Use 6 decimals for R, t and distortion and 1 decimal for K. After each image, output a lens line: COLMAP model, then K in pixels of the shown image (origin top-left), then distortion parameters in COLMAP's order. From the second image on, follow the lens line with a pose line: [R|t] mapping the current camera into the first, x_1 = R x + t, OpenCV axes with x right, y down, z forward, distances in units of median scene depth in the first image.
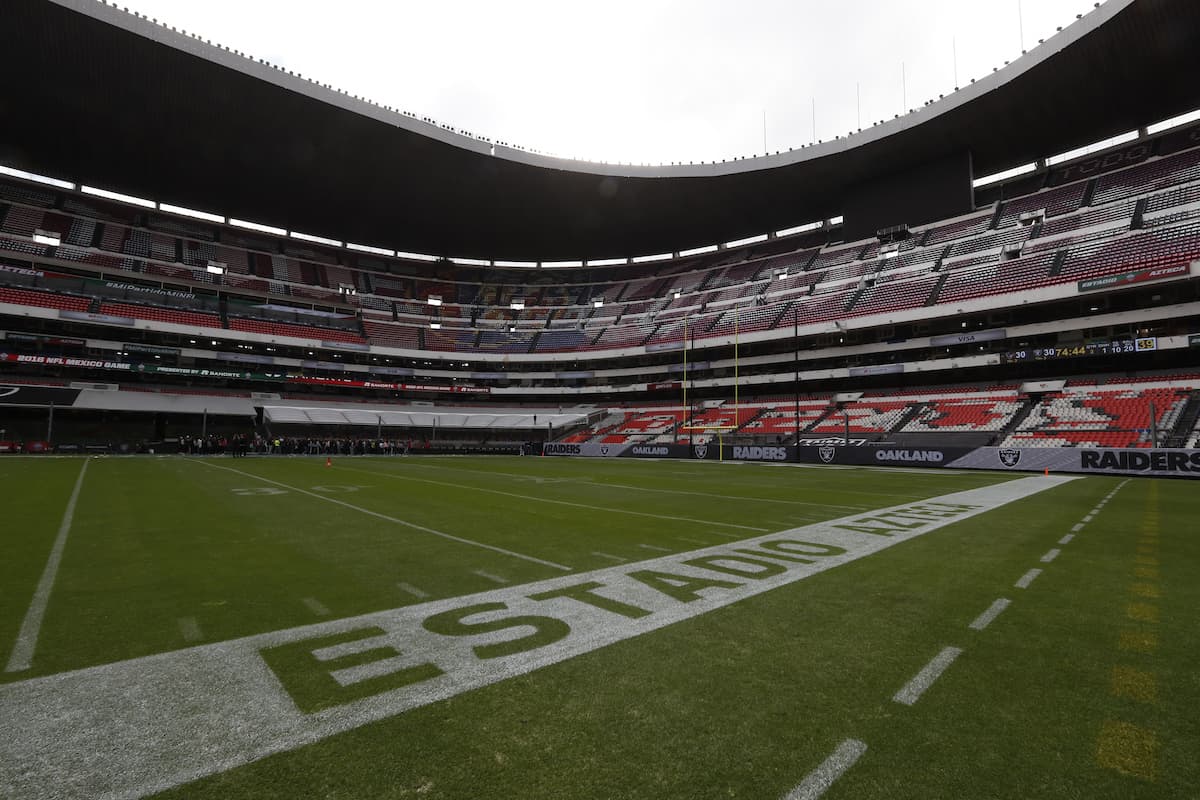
lens RADIAL K [[549.8, 0, 604.1], [0, 549.8, 401.8], [0, 0, 1]] dist [-0.051937, 0.020115]
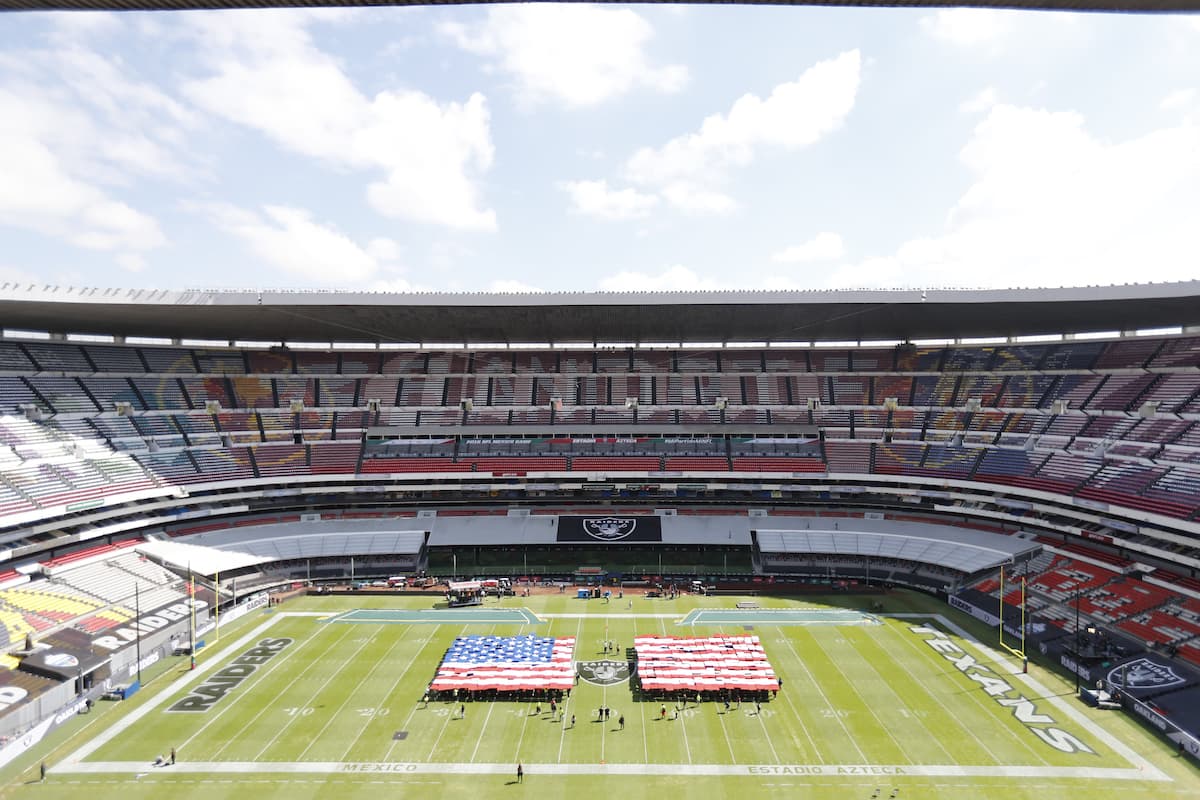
lens RADIAL K [[751.4, 0, 603.7], [0, 751.4, 401.1], [0, 0, 1]] dist [-0.044037, 0.053323]
pose [[0.714949, 0.001390, -0.699175, 0.386957], [0.067042, 0.995254, 0.070533, -0.402304], [0.695954, -0.097302, 0.711463, -0.548508]]
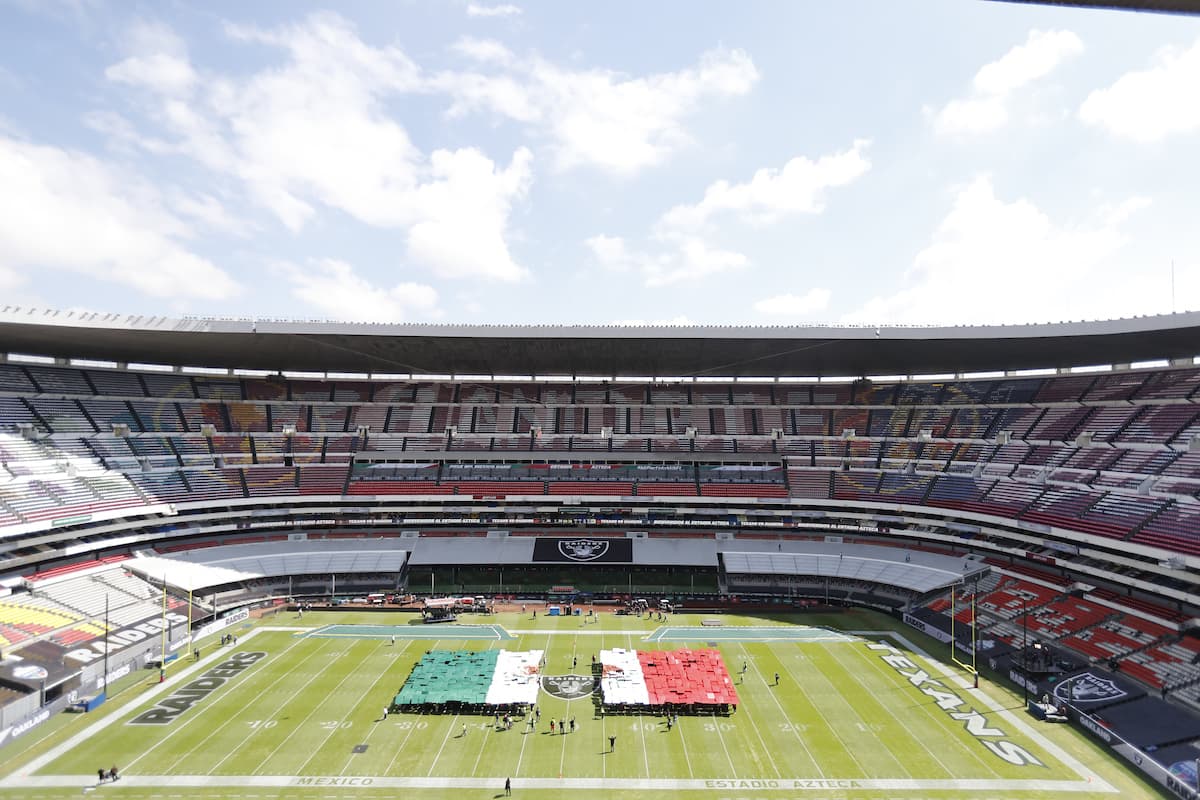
lens RADIAL K [[689.1, 0, 604.8], [0, 689.1, 402.1], [0, 0, 1]] dist [-0.047100, 0.040117]
pose [[0.729730, -0.027933, -0.683165, 0.373405], [0.055559, 0.998283, 0.018528, -0.373740], [0.681475, -0.051477, 0.730029, -0.501727]]
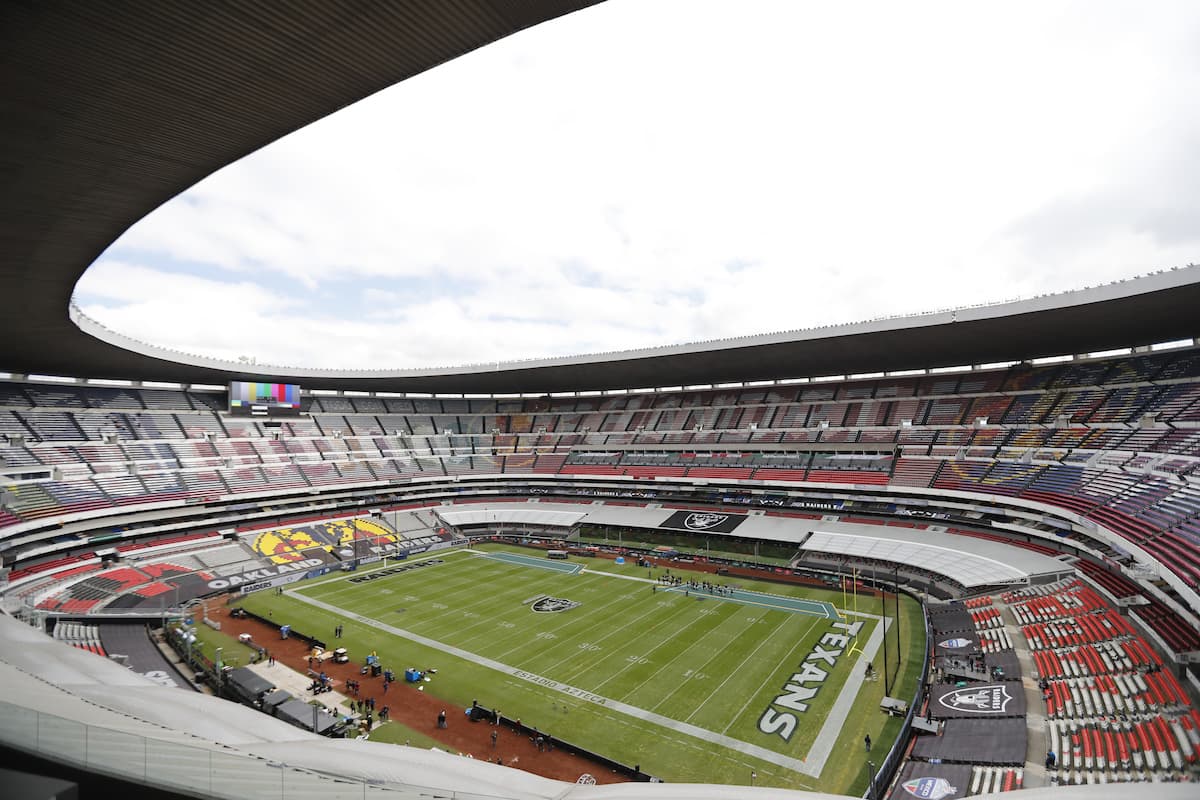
lens RADIAL K [[549.8, 0, 604.1], [0, 549.8, 401.8], [0, 0, 1]] dist [-0.051937, 0.020115]
pose [[0.191454, -0.066559, -0.979242, 0.754345], [0.098715, 0.993945, -0.048259, -0.302742], [0.976525, -0.087427, 0.196865, 0.037242]]
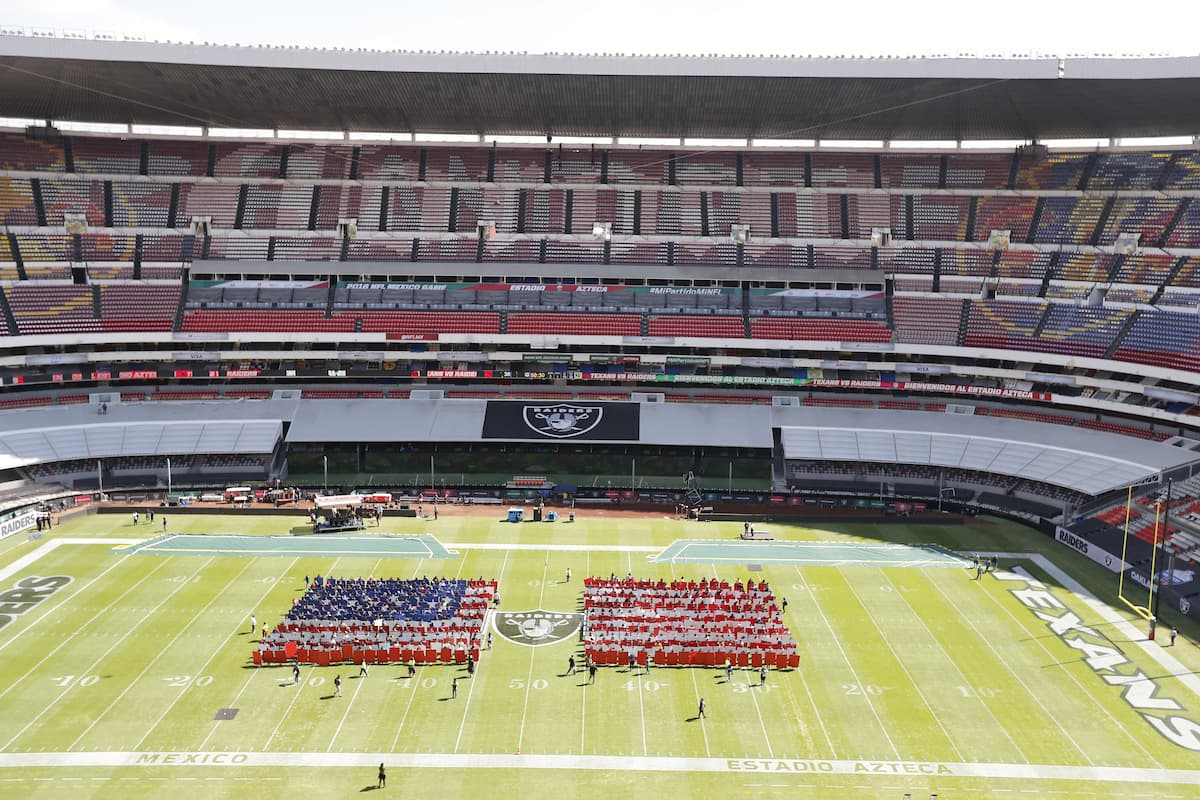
lens RADIAL K [[1144.7, 0, 603.1], [0, 1144.7, 398.6], [0, 0, 1]] dist [0.008857, 0.115616]
pose [[0.727496, 0.116125, -0.676213, 0.417445], [0.046453, 0.974975, 0.217407, -0.399823], [0.684538, -0.189574, 0.703896, -0.527908]]
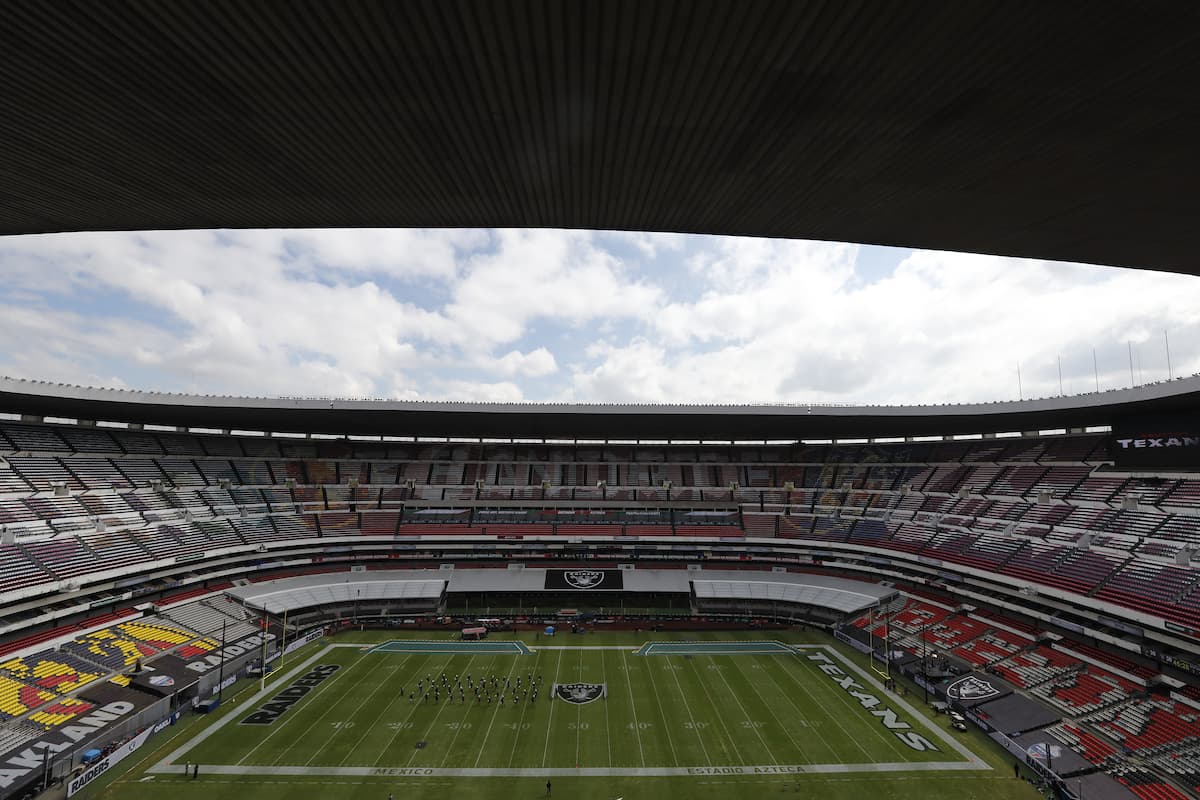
lens RADIAL K [[551.4, 0, 605.3], [0, 551.4, 401.1], [0, 0, 1]] dist [-0.060154, 0.025548]
pose [[0.744527, -0.085137, -0.662142, 0.399160], [0.053810, 0.996261, -0.067593, -0.415214], [0.665421, 0.014695, 0.746324, -0.560748]]
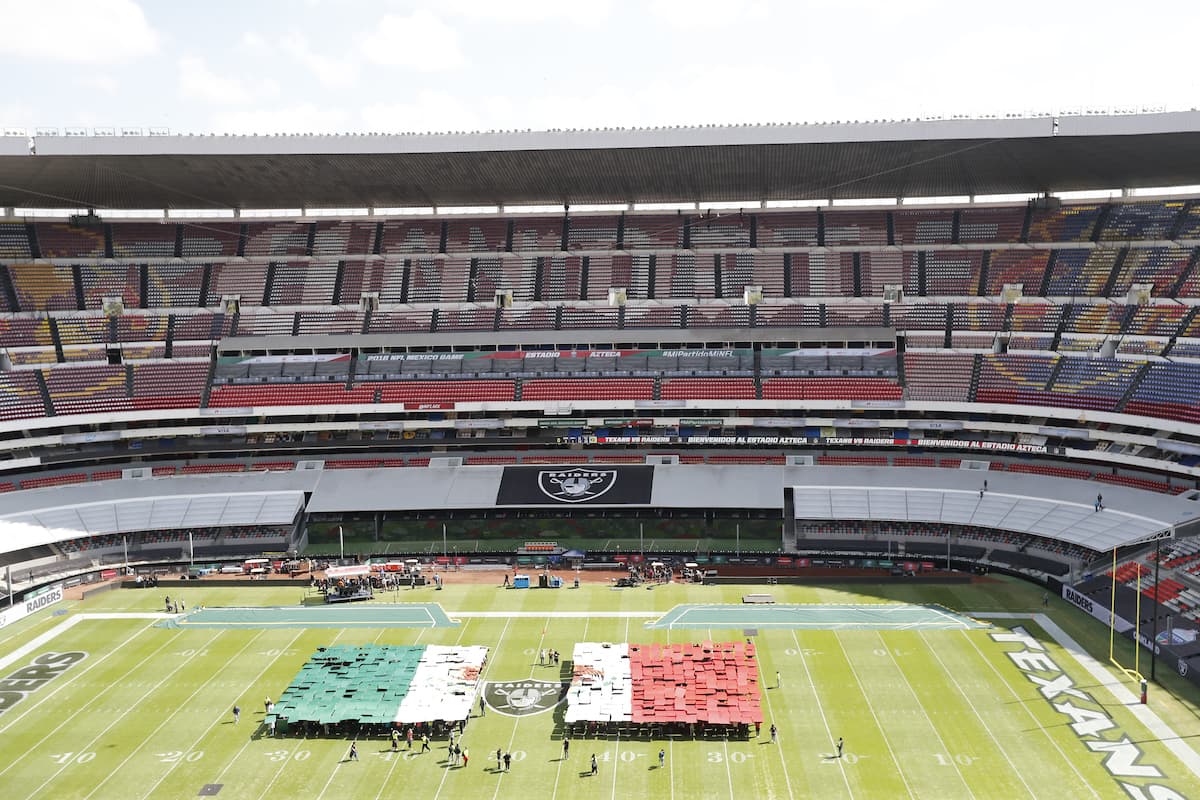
lens RADIAL K [[1144.7, 0, 603.1], [0, 1144.7, 398.6], [0, 0, 1]] dist [0.008857, 0.115616]
pose [[0.690608, 0.067212, -0.720099, 0.487635], [0.081699, 0.982049, 0.170015, -0.418877], [0.718600, -0.176245, 0.672720, -0.489223]]
